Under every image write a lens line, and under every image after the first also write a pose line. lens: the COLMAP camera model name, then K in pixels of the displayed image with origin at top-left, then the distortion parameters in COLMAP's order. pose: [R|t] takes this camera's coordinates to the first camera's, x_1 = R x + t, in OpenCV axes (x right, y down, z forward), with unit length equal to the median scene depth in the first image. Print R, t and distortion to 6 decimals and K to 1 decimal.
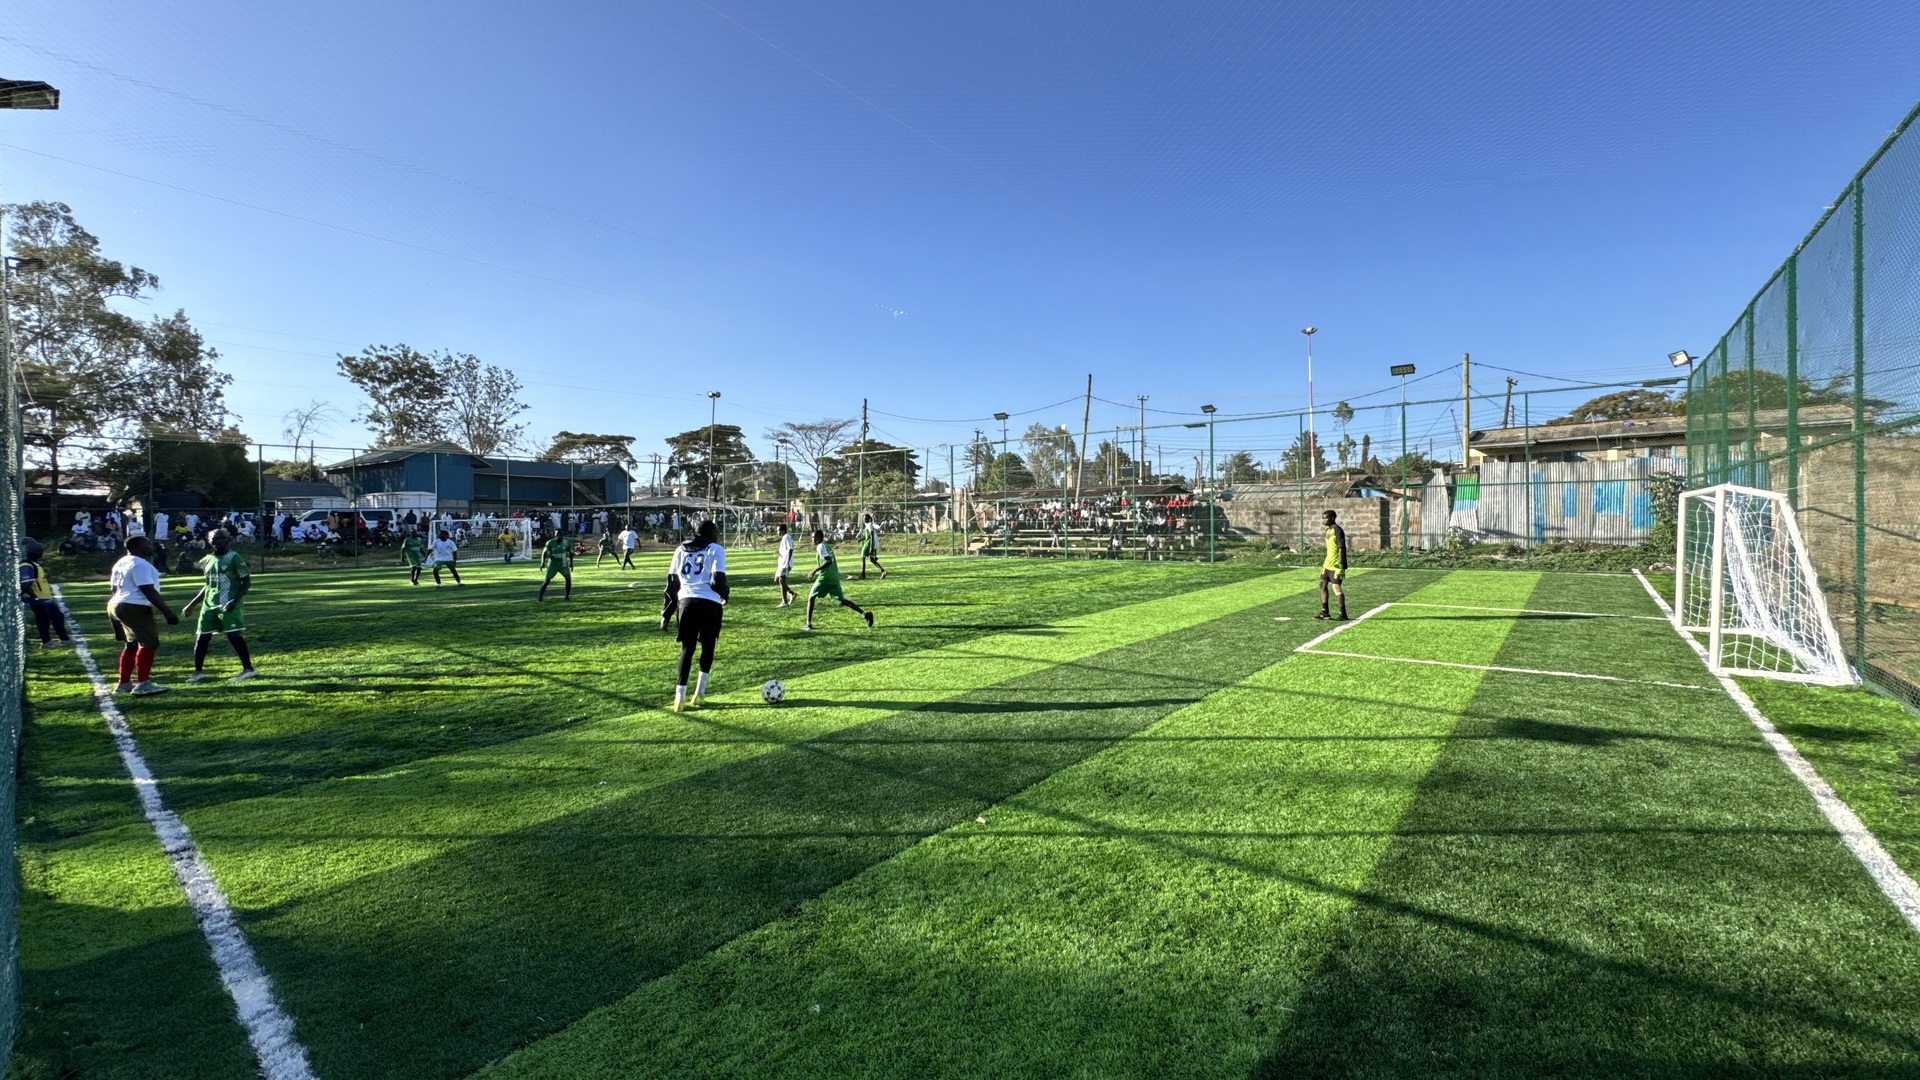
lens RADIAL K [[792.5, 0, 966.7], [0, 792.5, 547.4], [0, 0, 1]] dist [-0.000519, 0.000000]
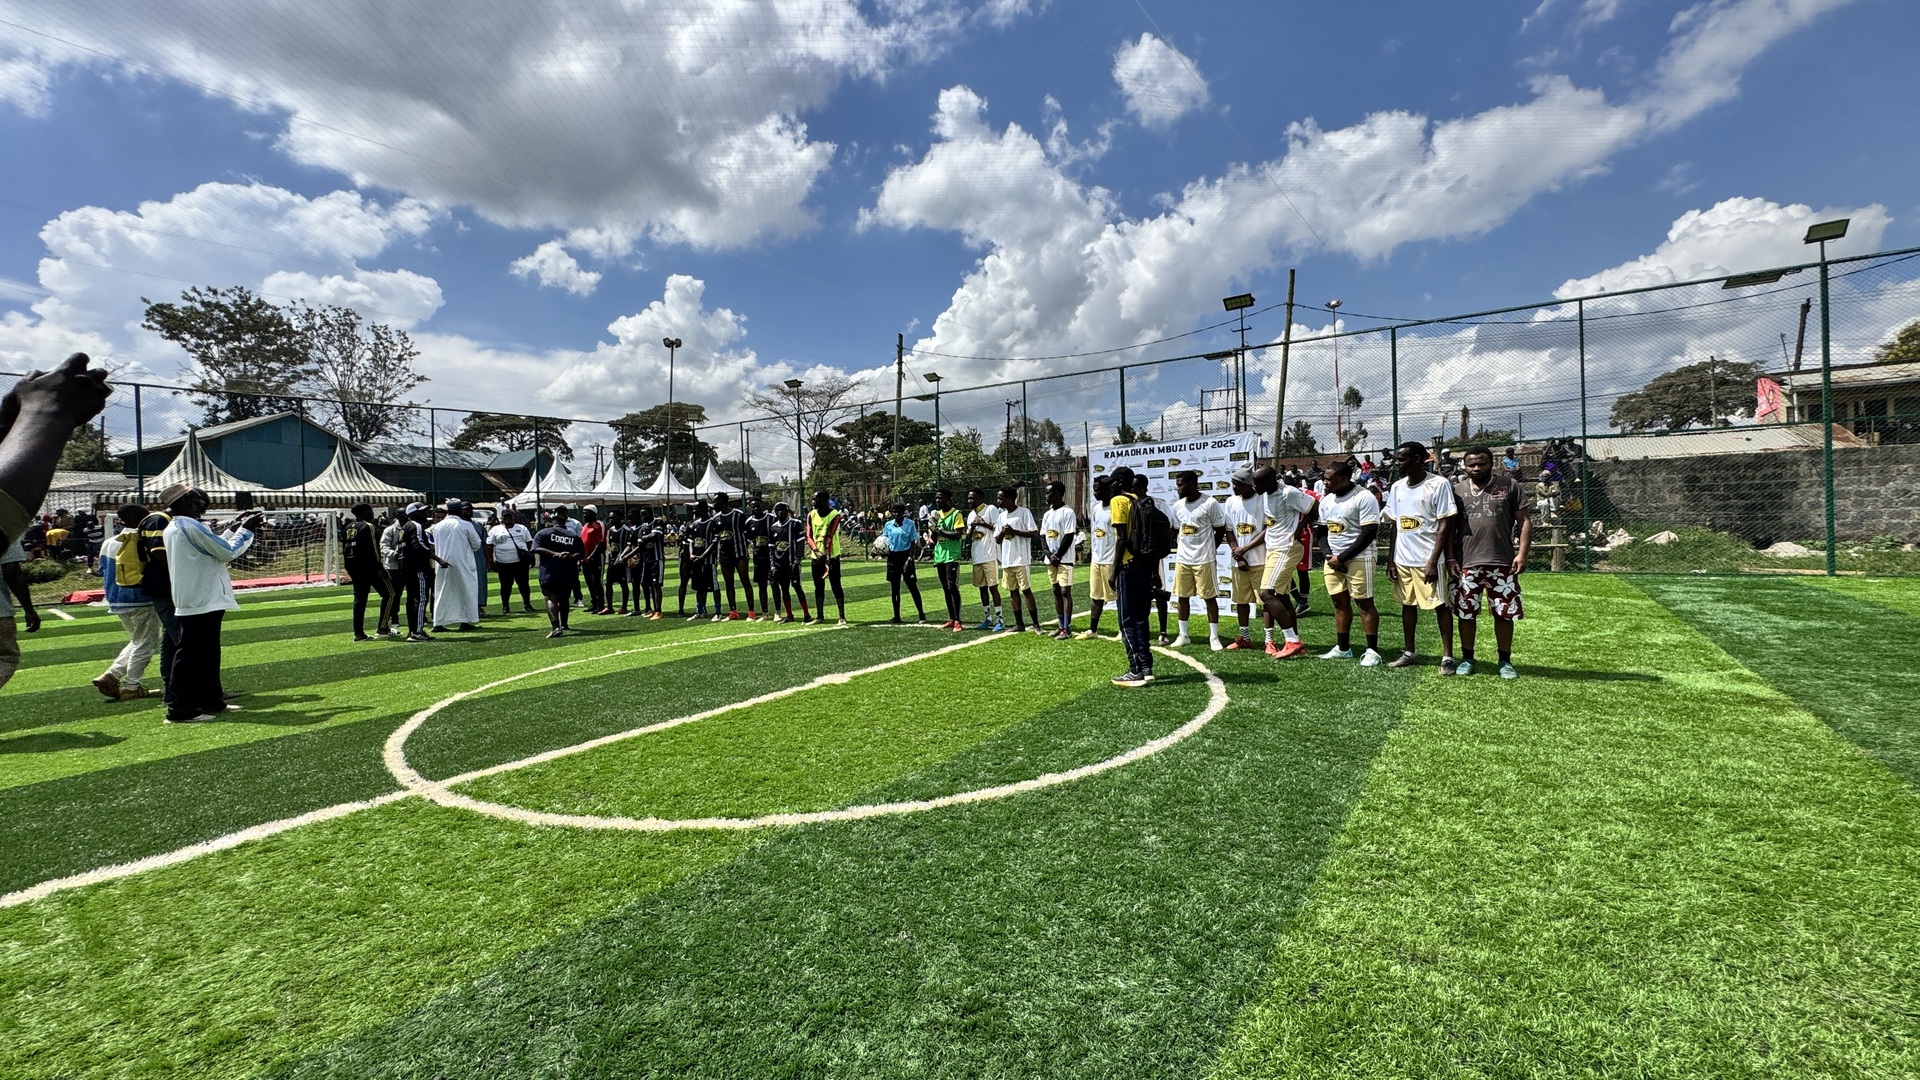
lens RADIAL K [[792.5, 0, 966.7], [0, 792.5, 547.4], [0, 0, 1]] dist [-0.000519, 0.000000]
pose [[0.998439, -0.016710, 0.053299, -0.124504], [0.016832, 0.999857, -0.001855, -0.002204], [-0.053261, 0.002750, 0.998577, 0.357346]]
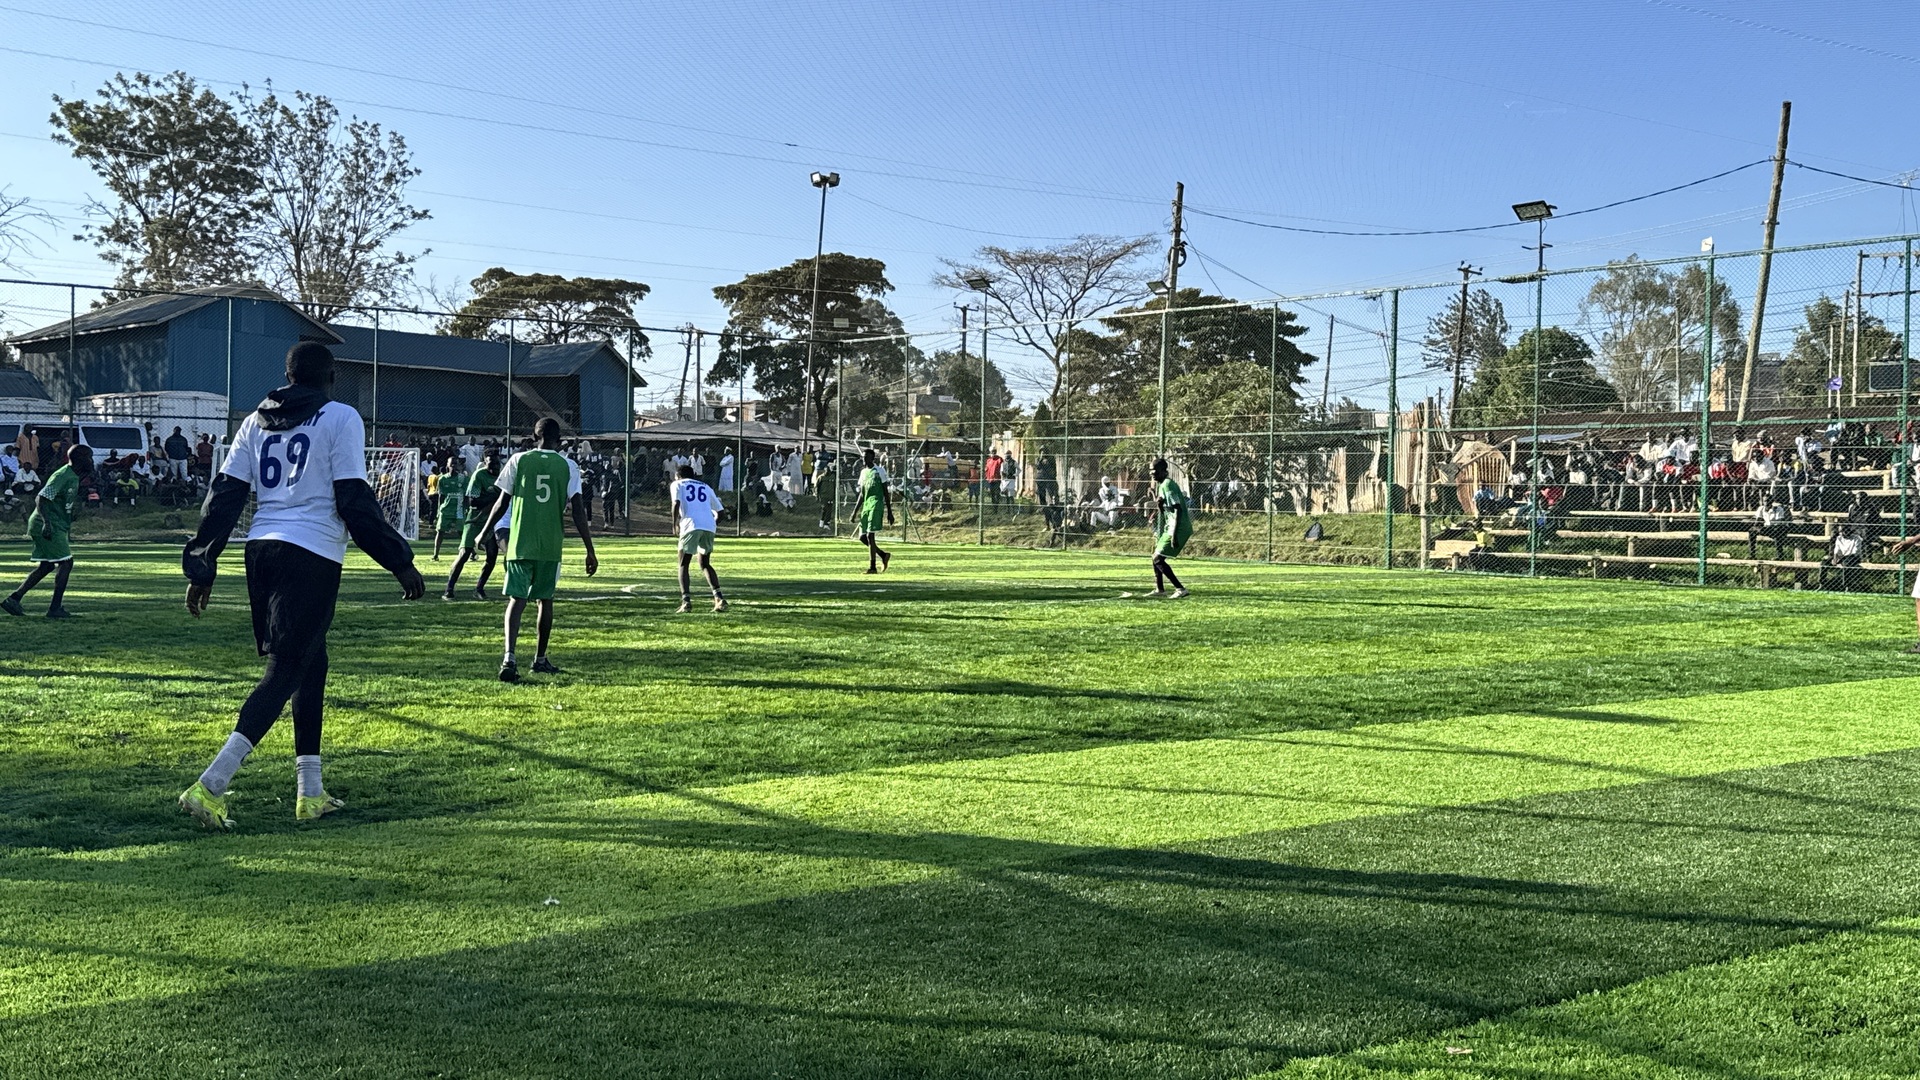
lens RADIAL K [[1940.2, 0, 944.5], [0, 1940.2, 524.1], [0, 0, 1]] dist [0.224894, -0.539216]
pose [[0.970520, 0.033348, -0.238704, 0.000190], [-0.038597, 0.999104, -0.017347, 0.010796], [0.237912, 0.026048, 0.970937, -0.000470]]
